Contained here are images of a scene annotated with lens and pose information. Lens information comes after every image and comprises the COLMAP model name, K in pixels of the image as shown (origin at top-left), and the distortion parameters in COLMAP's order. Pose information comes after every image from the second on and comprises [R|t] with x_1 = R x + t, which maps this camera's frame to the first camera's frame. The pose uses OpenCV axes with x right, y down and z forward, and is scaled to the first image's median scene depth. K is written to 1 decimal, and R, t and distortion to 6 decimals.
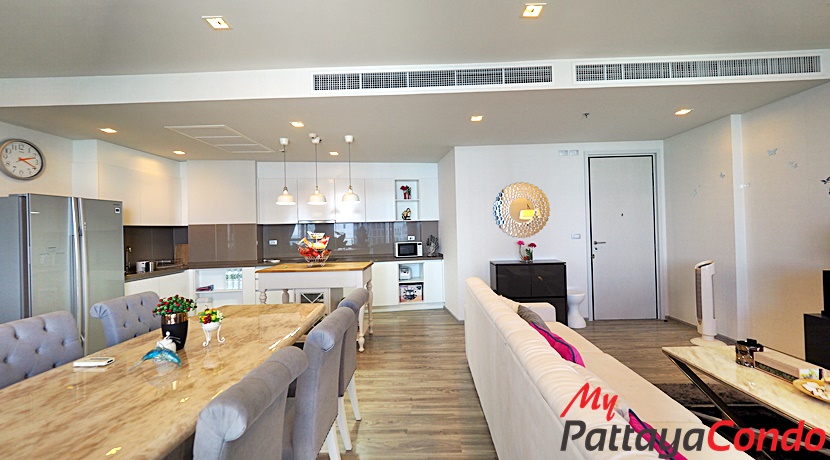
lens RADIAL K [[348.2, 0, 417.3], [0, 348.2, 226.2], [0, 0, 1]] dist [-0.000995, -0.000547]
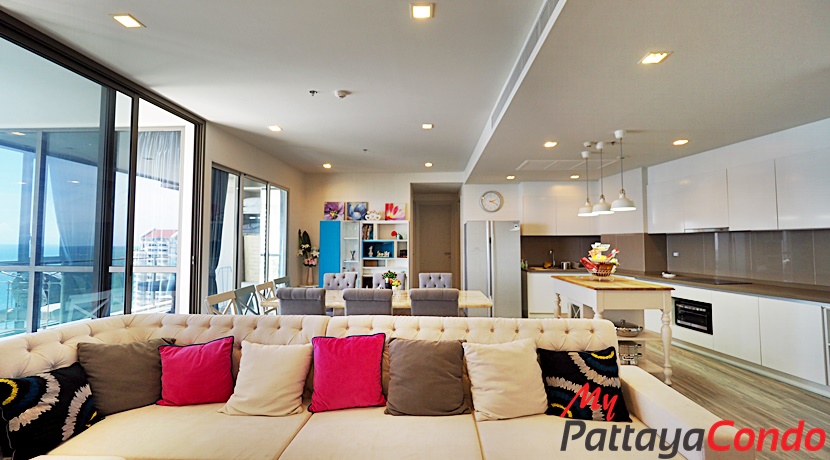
lens RADIAL K [[348.2, 0, 417.3], [0, 348.2, 226.2], [0, 0, 1]] dist [-0.000995, -0.000547]
pose [[-0.021259, -0.021878, -0.999535, 0.529553], [0.010695, 0.999698, -0.022109, -0.012141], [0.999717, -0.011160, -0.021018, 0.426955]]
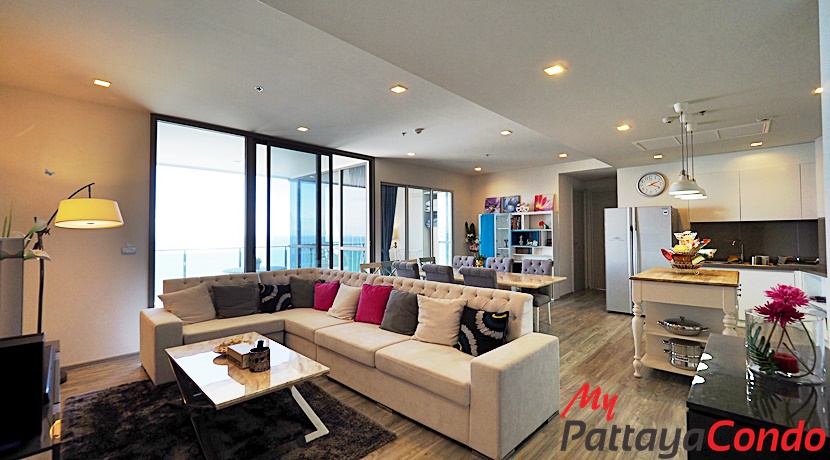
lens RADIAL K [[348.2, 0, 417.3], [0, 348.2, 226.2], [0, 0, 1]] dist [-0.000995, -0.000547]
pose [[-0.666637, 0.013151, -0.745266, 0.592421], [0.029877, 0.999512, -0.009087, -0.005962], [0.744783, -0.028324, -0.666705, 0.861098]]
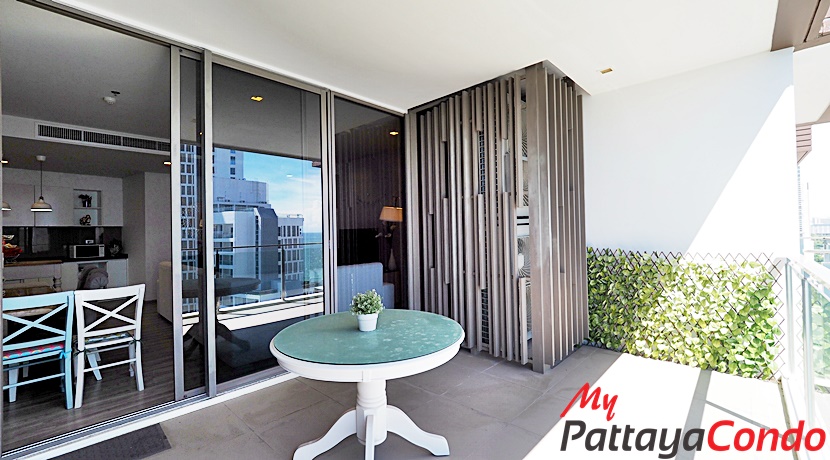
lens RADIAL K [[348.2, 0, 414.8], [0, 348.2, 227.2], [0, 0, 1]] dist [0.008958, -0.010392]
pose [[0.670095, 0.016234, 0.742098, -0.177531], [-0.003811, 0.999823, -0.018430, 0.005037], [-0.742266, 0.009522, 0.670038, -0.631167]]
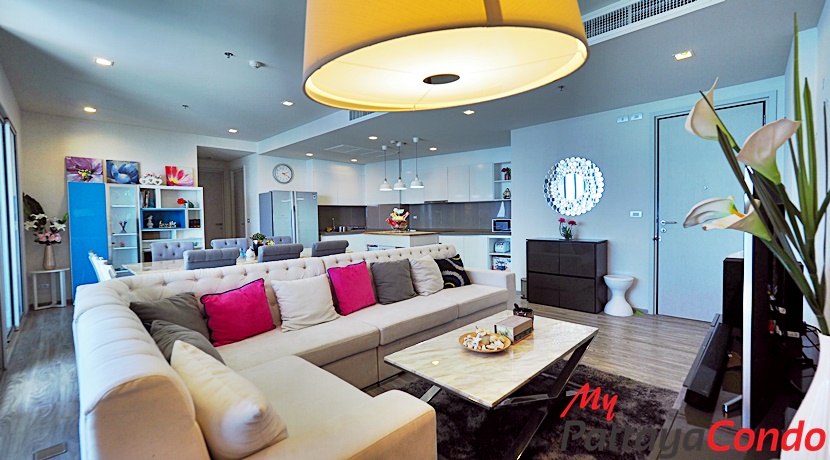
lens RADIAL K [[348.2, 0, 417.3], [0, 348.2, 226.2], [0, 0, 1]] dist [-0.000995, -0.000547]
pose [[0.730594, 0.034546, -0.681937, 0.602734], [0.003341, 0.998527, 0.054163, 0.008657], [0.682804, -0.041849, 0.729402, 0.004811]]
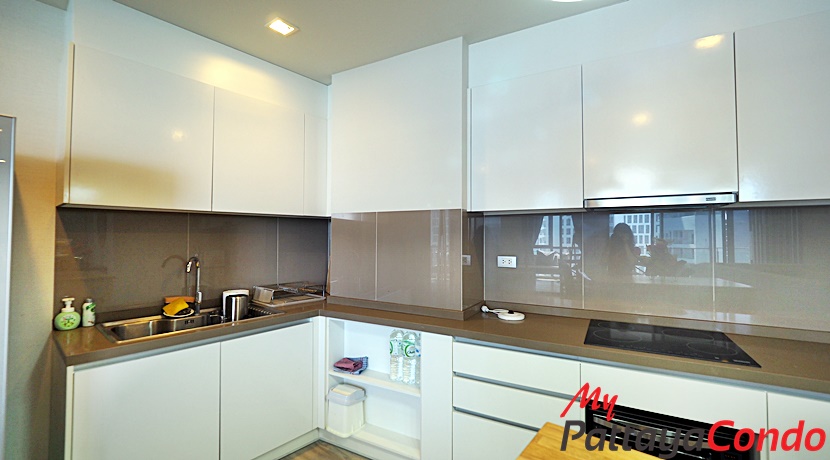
lens RADIAL K [[348.2, 0, 417.3], [0, 348.2, 226.2], [0, 0, 1]] dist [-0.000995, -0.000547]
pose [[0.794306, 0.006854, -0.607479, -0.298529], [-0.012703, 0.999905, -0.005328, 0.013166], [0.607385, 0.011949, 0.794318, 0.726216]]
